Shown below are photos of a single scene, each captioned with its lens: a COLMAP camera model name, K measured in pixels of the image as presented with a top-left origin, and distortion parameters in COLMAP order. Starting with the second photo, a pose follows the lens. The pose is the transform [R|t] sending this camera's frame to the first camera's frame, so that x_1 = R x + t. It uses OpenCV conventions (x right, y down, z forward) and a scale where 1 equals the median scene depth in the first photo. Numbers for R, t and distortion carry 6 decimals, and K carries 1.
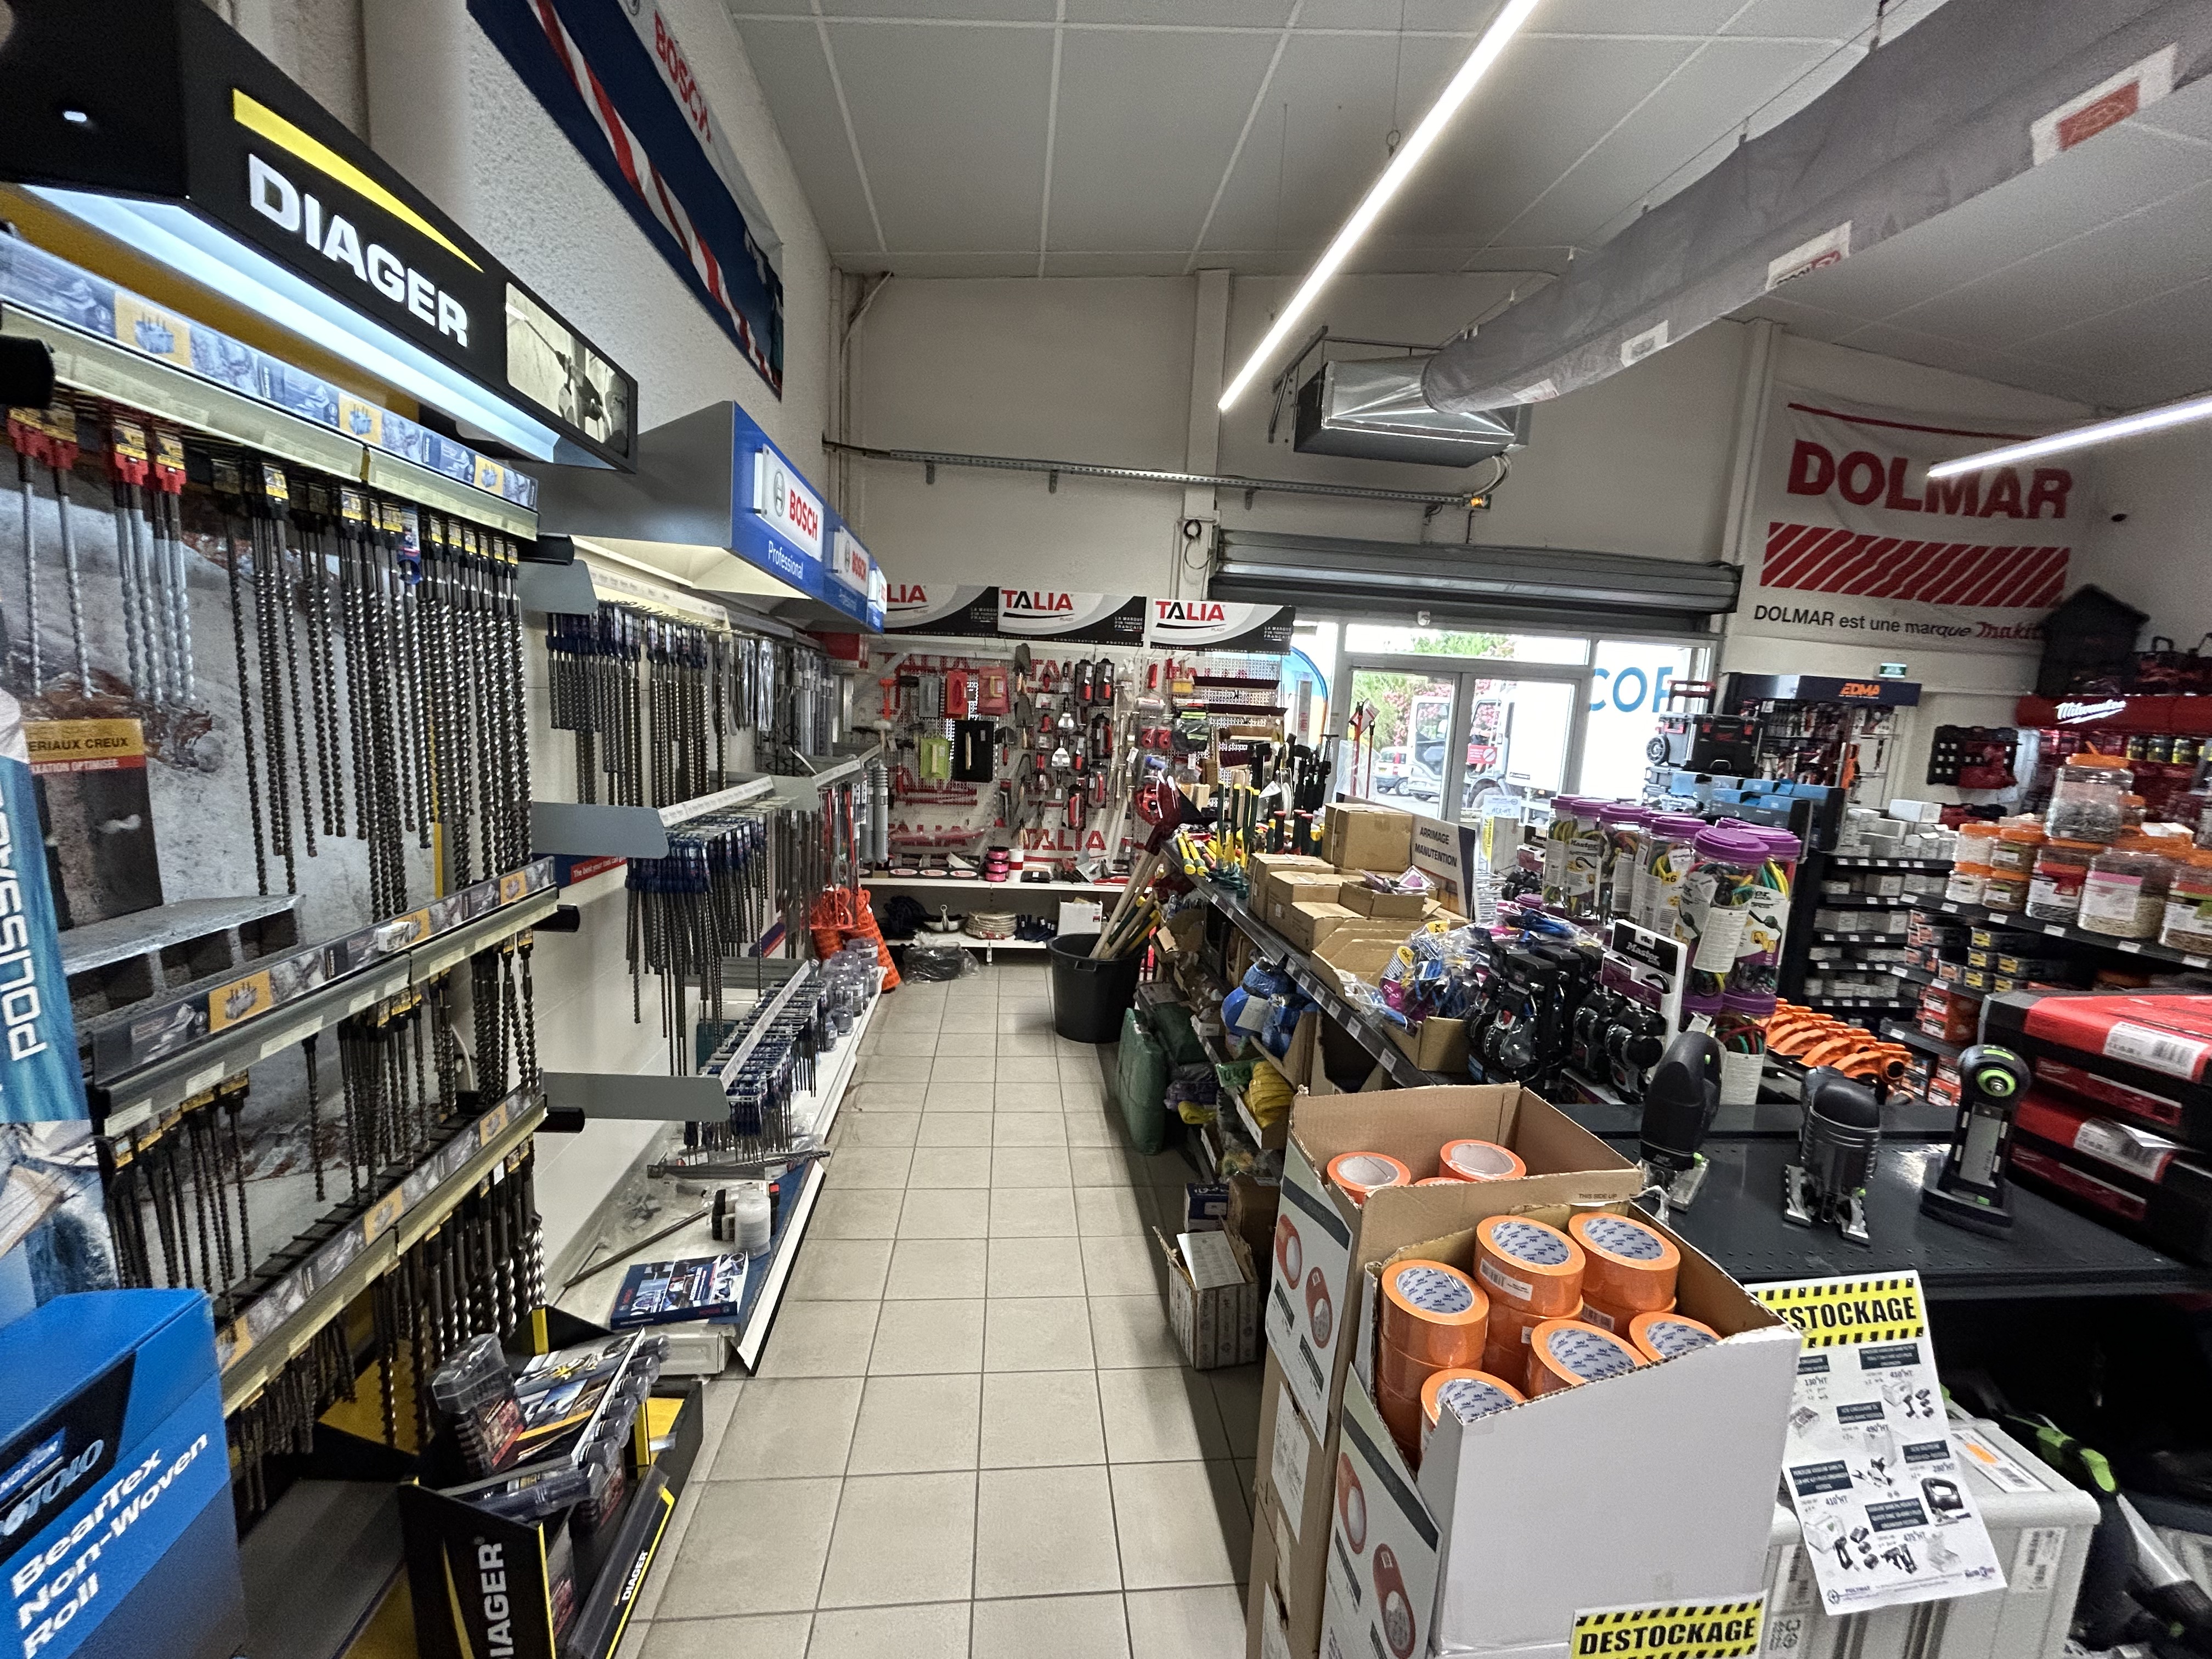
lens RADIAL K [[890.5, 0, 1101.9], [0, 890.5, 826.4], [0, 0, 1]] dist [-0.000275, 0.005503]
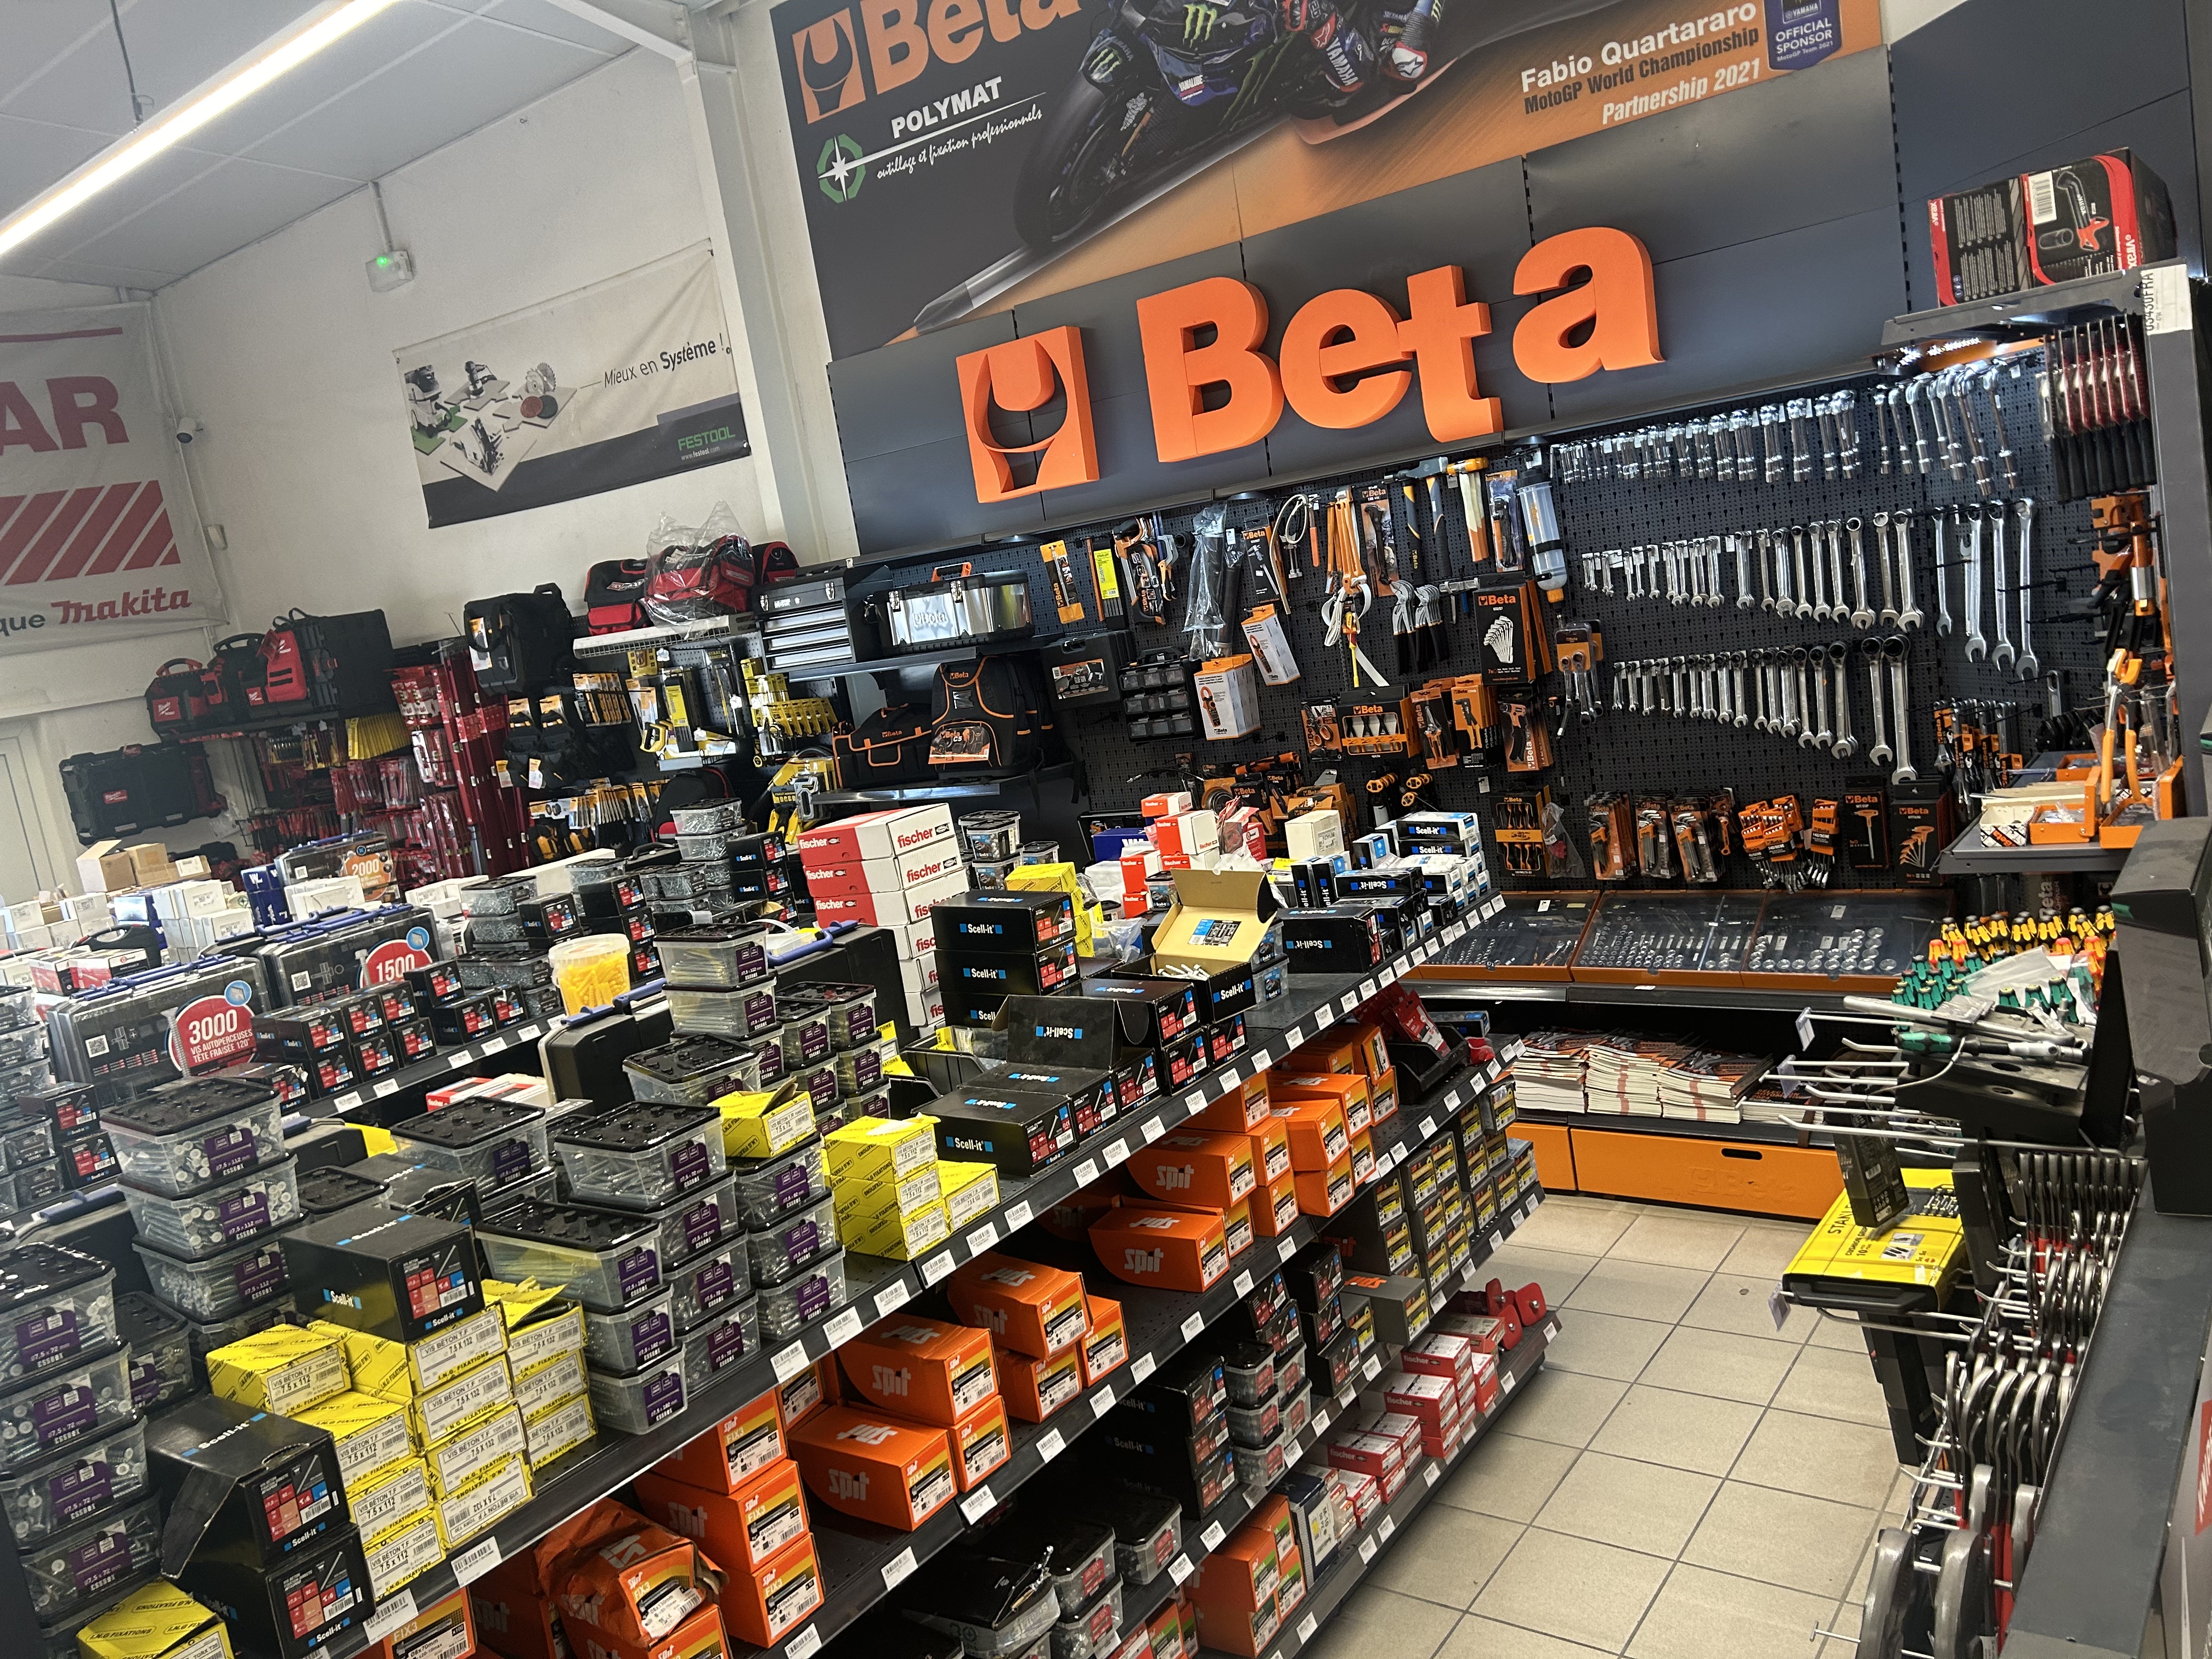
lens RADIAL K [[1663.3, 0, 1106.0], [0, 1663.3, 829.5], [0, 0, 1]] dist [0.068187, -0.083203]
pose [[0.670050, -0.270960, 0.691096, 0.593224], [0.292971, 0.951953, 0.089186, 0.052391], [-0.682056, 0.142712, 0.717240, -0.428272]]
